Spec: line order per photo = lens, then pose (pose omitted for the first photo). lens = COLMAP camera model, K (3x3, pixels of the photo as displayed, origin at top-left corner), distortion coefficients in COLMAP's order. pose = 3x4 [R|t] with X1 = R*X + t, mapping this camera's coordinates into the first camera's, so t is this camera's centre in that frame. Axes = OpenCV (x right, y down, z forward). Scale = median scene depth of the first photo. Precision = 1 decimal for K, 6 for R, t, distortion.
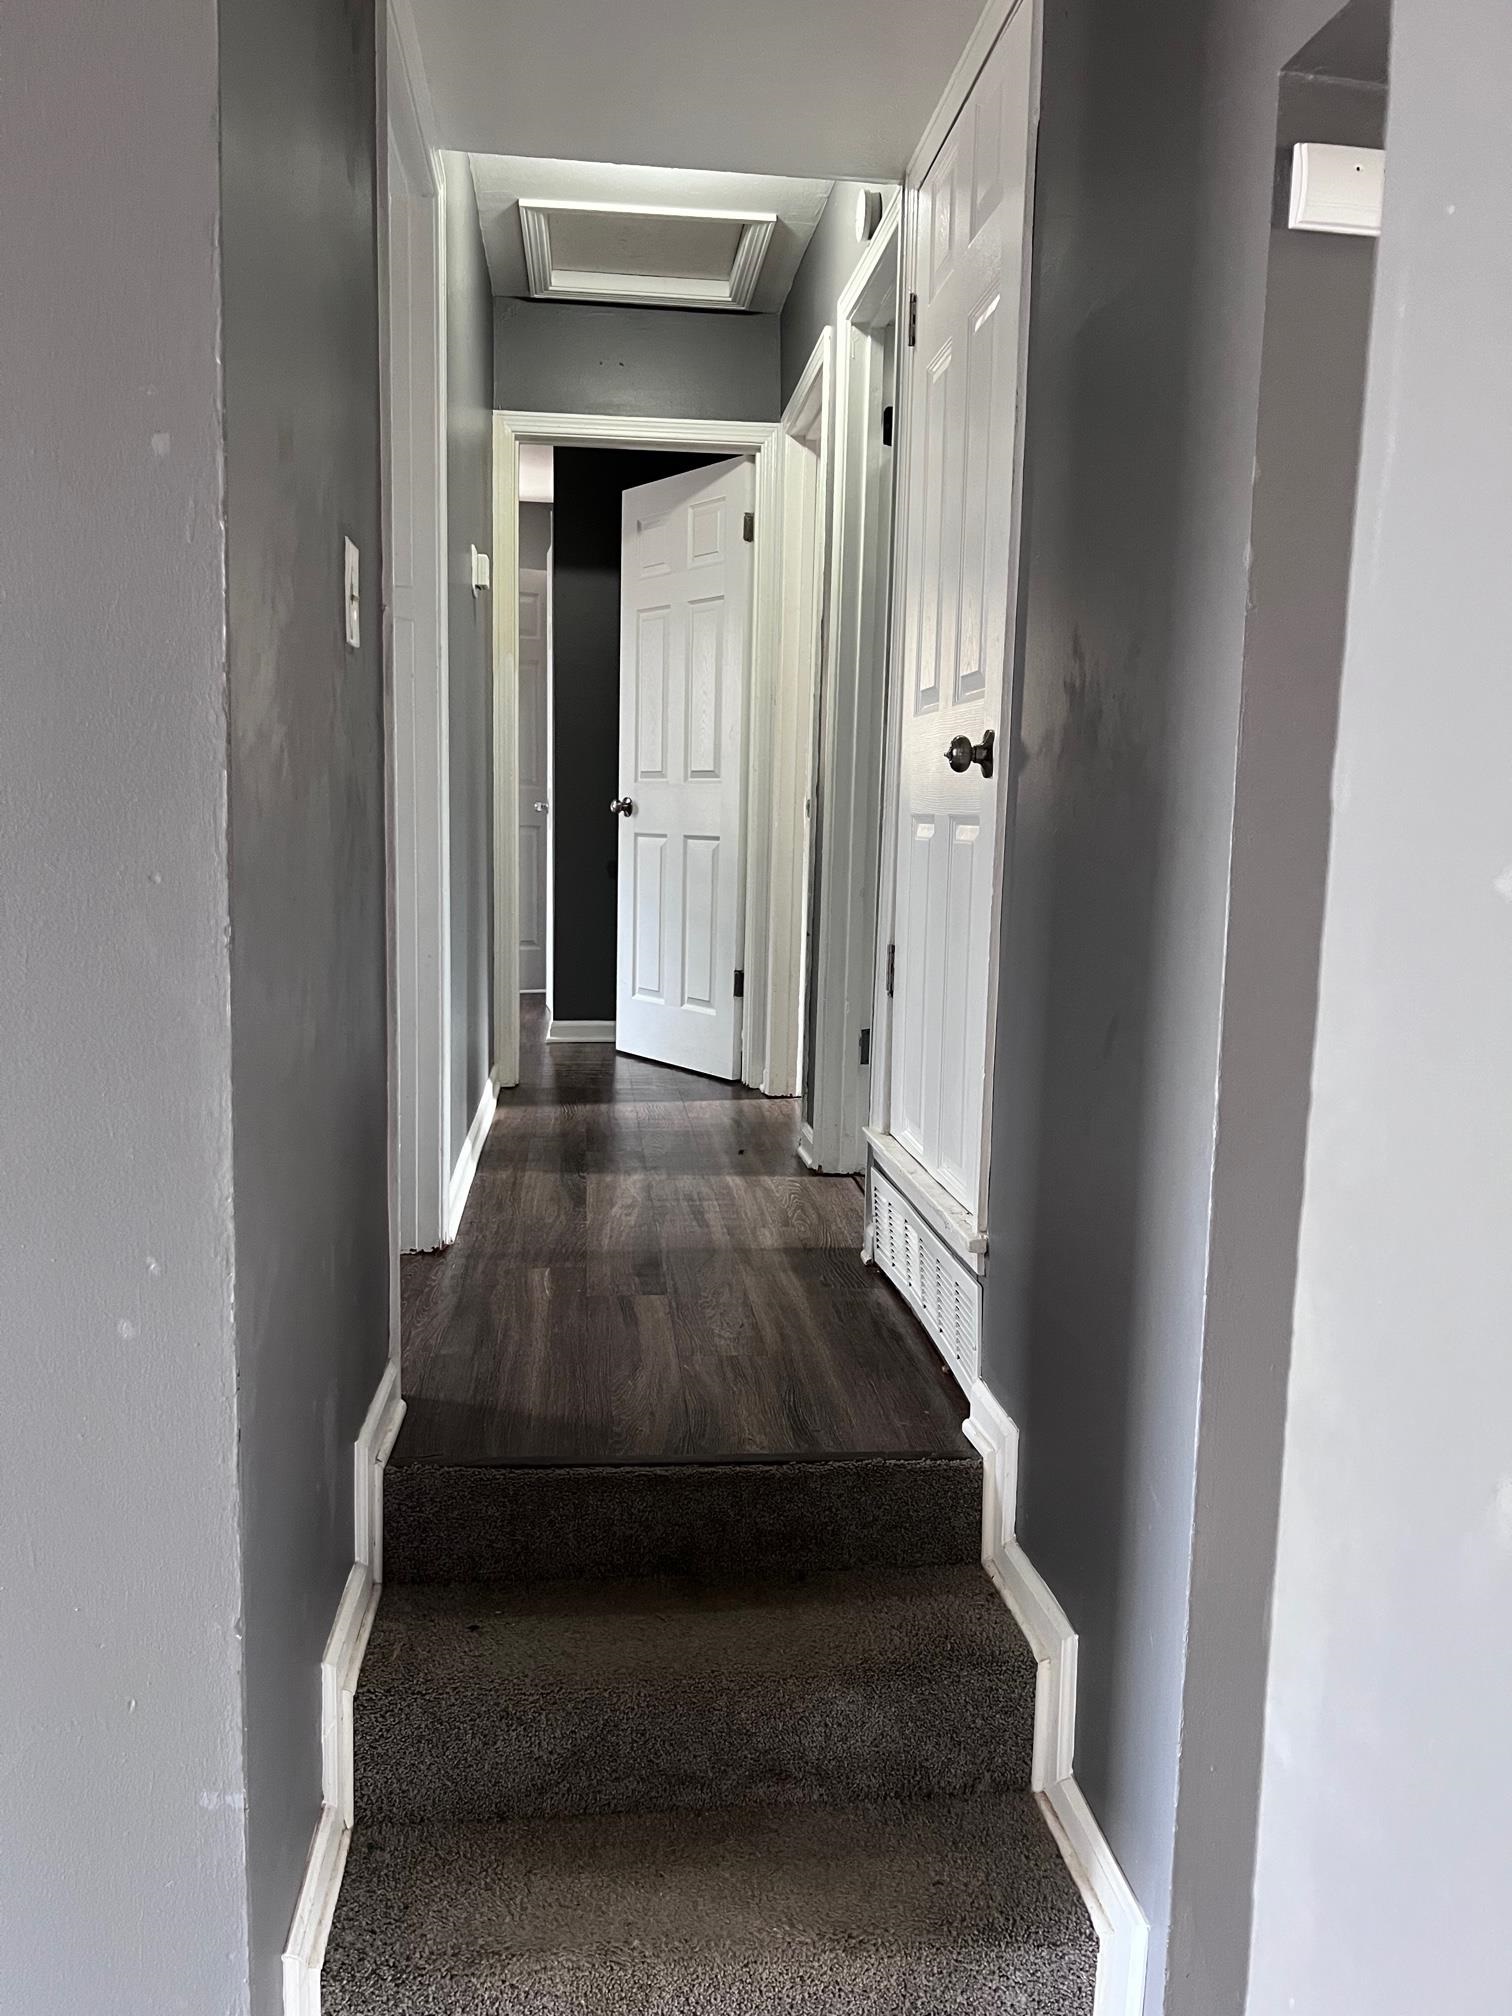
lens RADIAL K [[1512.5, 0, 752.7], [0, 1512.5, 1007.2], [0, 0, 1]] dist [0.050436, -0.055503]
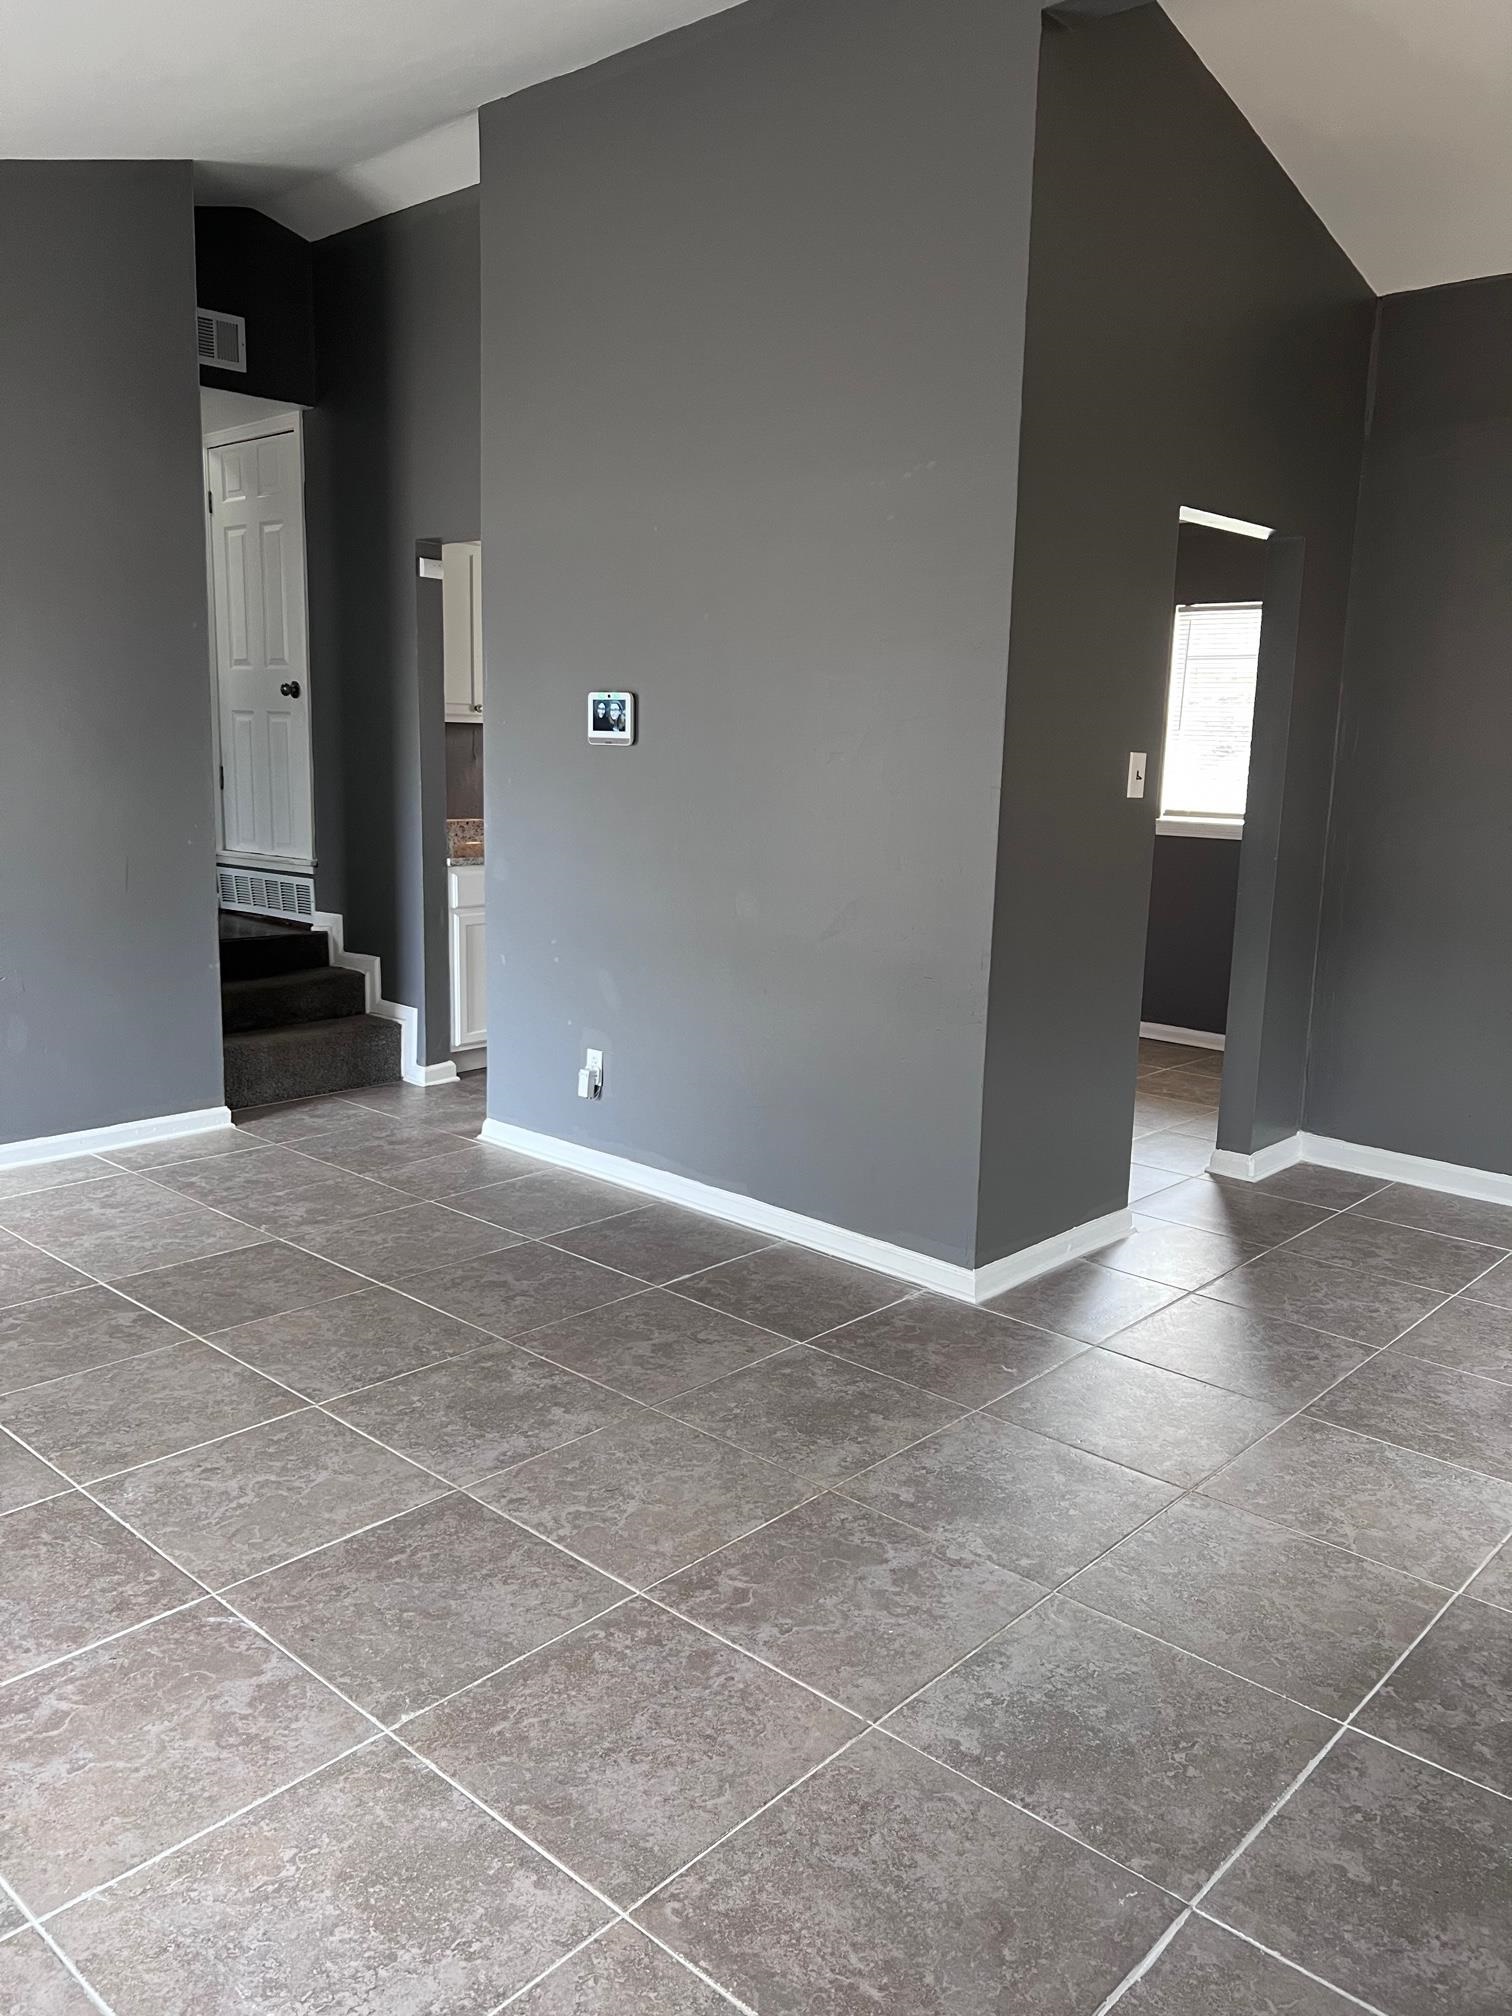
lens RADIAL K [[1512.5, 0, 765.9], [0, 1512.5, 1001.1], [0, 0, 1]] dist [0.050436, -0.055503]
pose [[0.746598, -0.119907, 0.654381, -1.180491], [0.079542, 0.992656, 0.091140, 0.233217], [-0.660503, -0.015994, 0.750653, -1.821552]]
